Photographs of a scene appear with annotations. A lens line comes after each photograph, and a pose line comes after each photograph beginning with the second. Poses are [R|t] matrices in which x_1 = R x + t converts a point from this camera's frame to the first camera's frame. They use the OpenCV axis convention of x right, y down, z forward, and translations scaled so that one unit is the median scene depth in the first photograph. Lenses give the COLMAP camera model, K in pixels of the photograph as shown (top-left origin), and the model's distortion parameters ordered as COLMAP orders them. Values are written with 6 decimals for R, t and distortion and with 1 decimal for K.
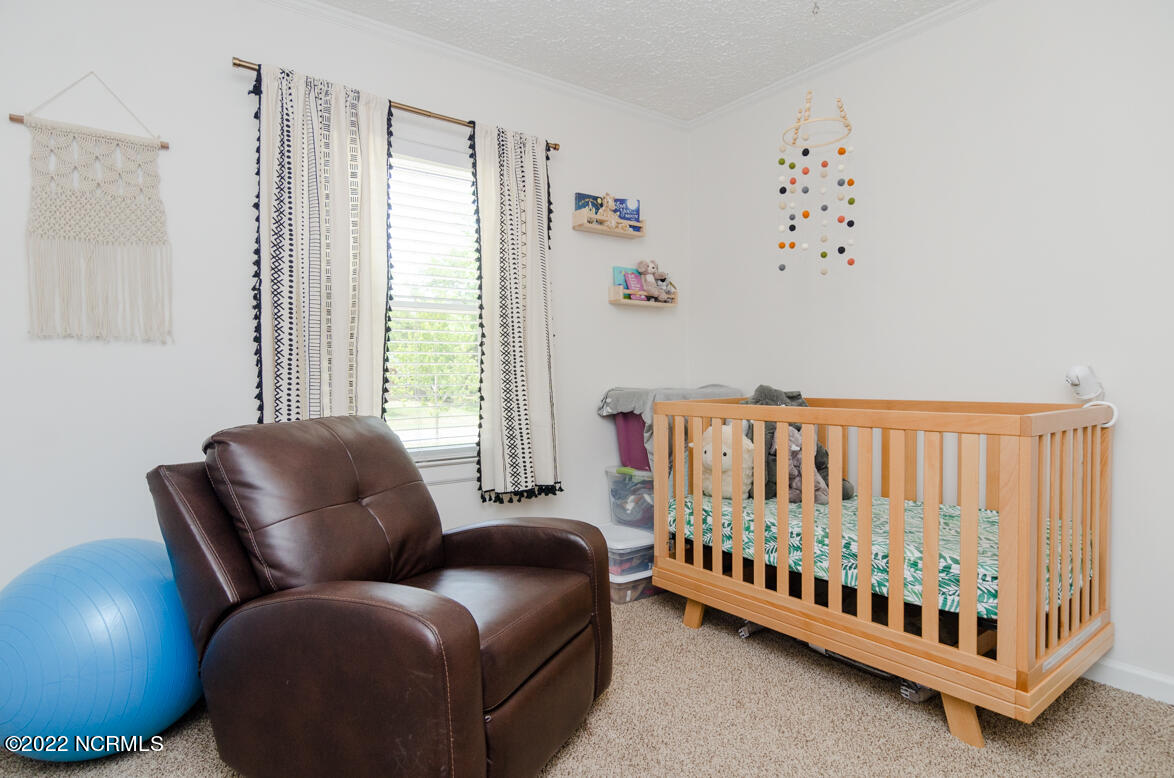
lens RADIAL K [[637.2, 0, 584.1], [0, 637.2, 396.7], [0, 0, 1]] dist [-0.003641, -0.000893]
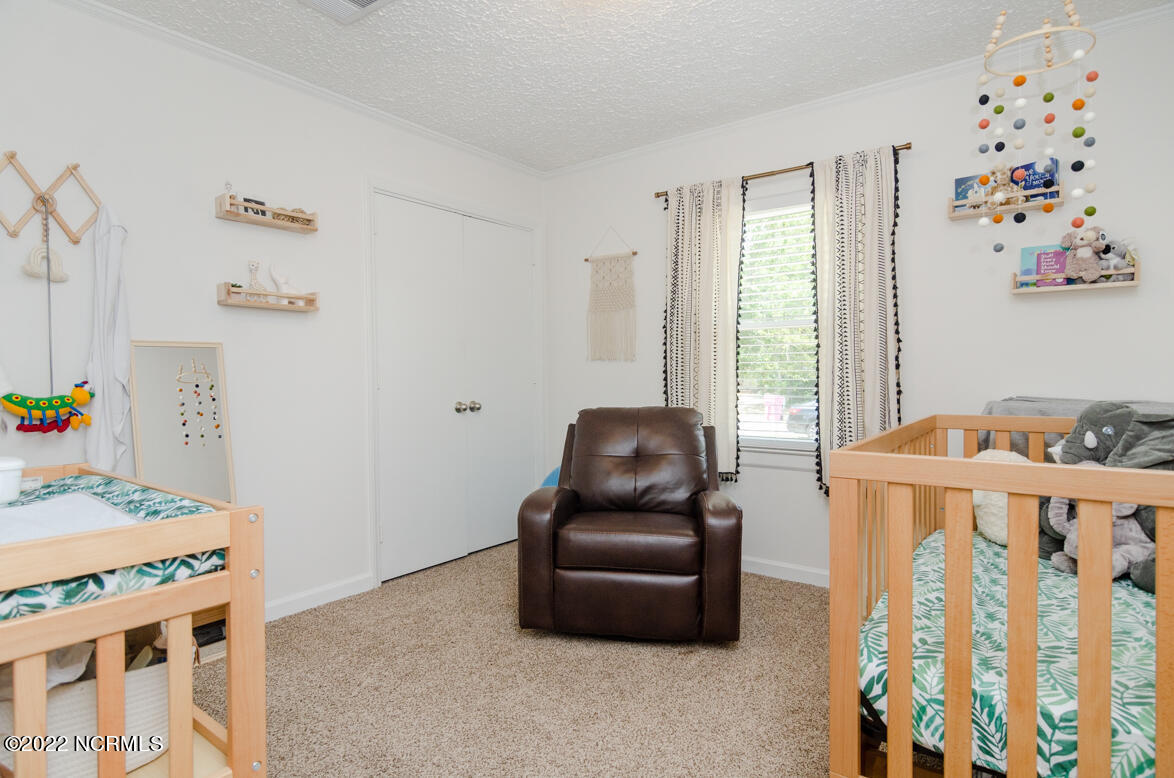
lens RADIAL K [[637.2, 0, 584.1], [0, 637.2, 396.7], [0, 0, 1]] dist [-0.003641, -0.000893]
pose [[0.255047, 0.038759, -0.966152, 0.853408], [-0.032657, 0.998972, 0.031455, -0.027374], [0.966377, 0.023529, 0.256050, 0.309147]]
